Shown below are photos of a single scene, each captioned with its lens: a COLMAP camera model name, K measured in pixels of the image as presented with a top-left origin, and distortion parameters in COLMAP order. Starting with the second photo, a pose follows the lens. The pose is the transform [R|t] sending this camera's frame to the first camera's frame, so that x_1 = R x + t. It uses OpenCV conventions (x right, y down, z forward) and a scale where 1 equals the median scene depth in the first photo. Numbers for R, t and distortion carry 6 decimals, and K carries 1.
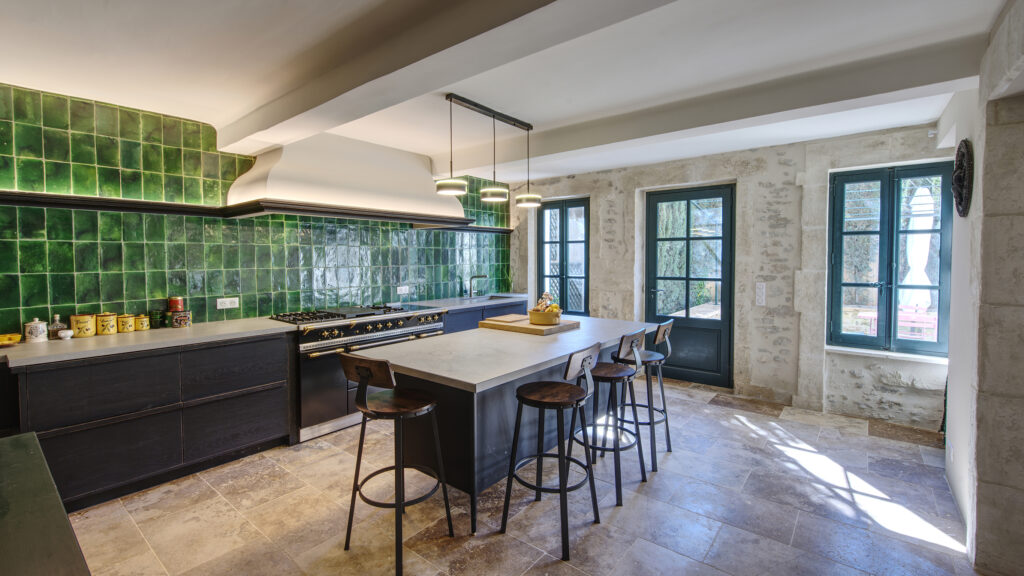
lens RADIAL K [[447.0, 0, 491.8], [0, 447.0, 271.7], [0, 0, 1]] dist [0.002414, -0.000389]
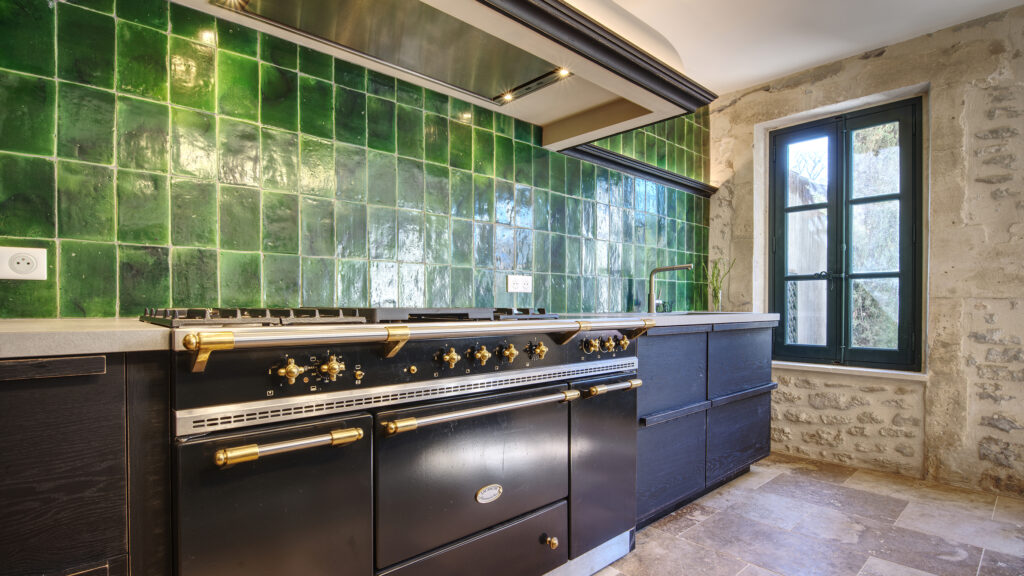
lens RADIAL K [[506.2, 0, 506.2], [0, 506.2, 310.4], [0, 0, 1]] dist [-0.013849, -0.000683]
pose [[0.992215, 0.010078, -0.124129, -0.172088], [-0.012743, 0.999704, -0.020701, 0.087476], [0.123883, 0.022122, 0.992050, 0.585416]]
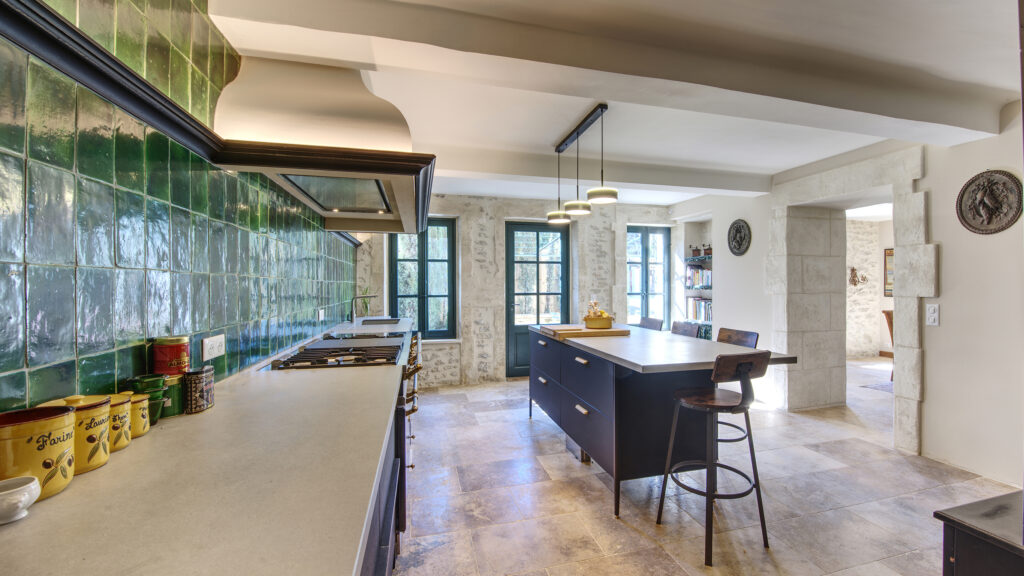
lens RADIAL K [[422.2, 0, 533.8], [0, 422.2, 286.6], [0, 0, 1]] dist [-0.018707, -0.000528]
pose [[0.558716, -0.003053, 0.829353, -0.643994], [0.024804, 0.999607, -0.013031, 0.012006], [-0.828988, 0.027852, 0.558573, 0.395156]]
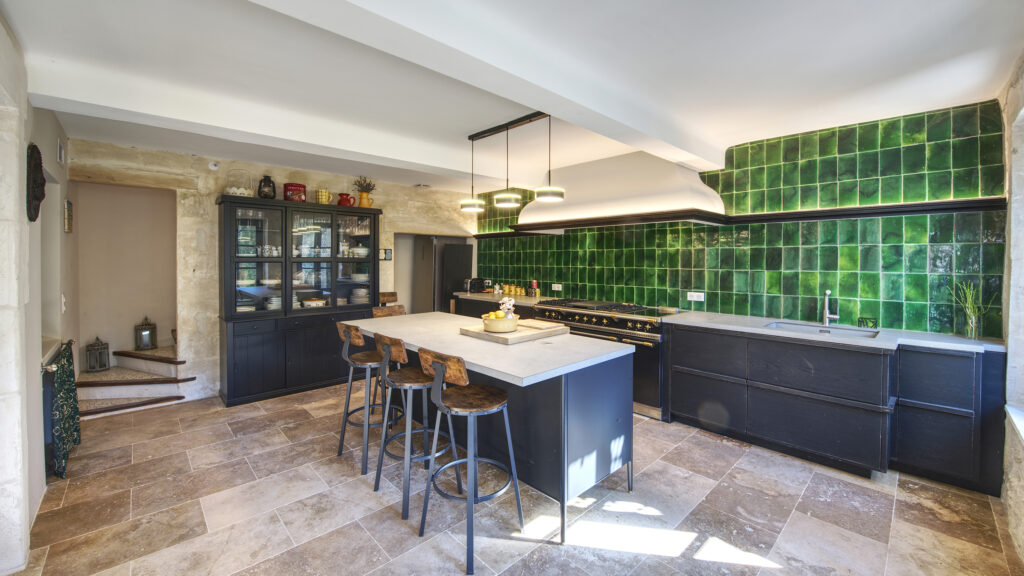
lens RADIAL K [[388.3, 0, 515.2], [0, 388.3, 265.0], [0, 0, 1]] dist [-0.019557, -0.000360]
pose [[-0.095944, 0.017713, -0.995229, 0.680322], [-0.034437, 0.999184, 0.021103, -0.028666], [0.994791, 0.036298, -0.095256, 0.815253]]
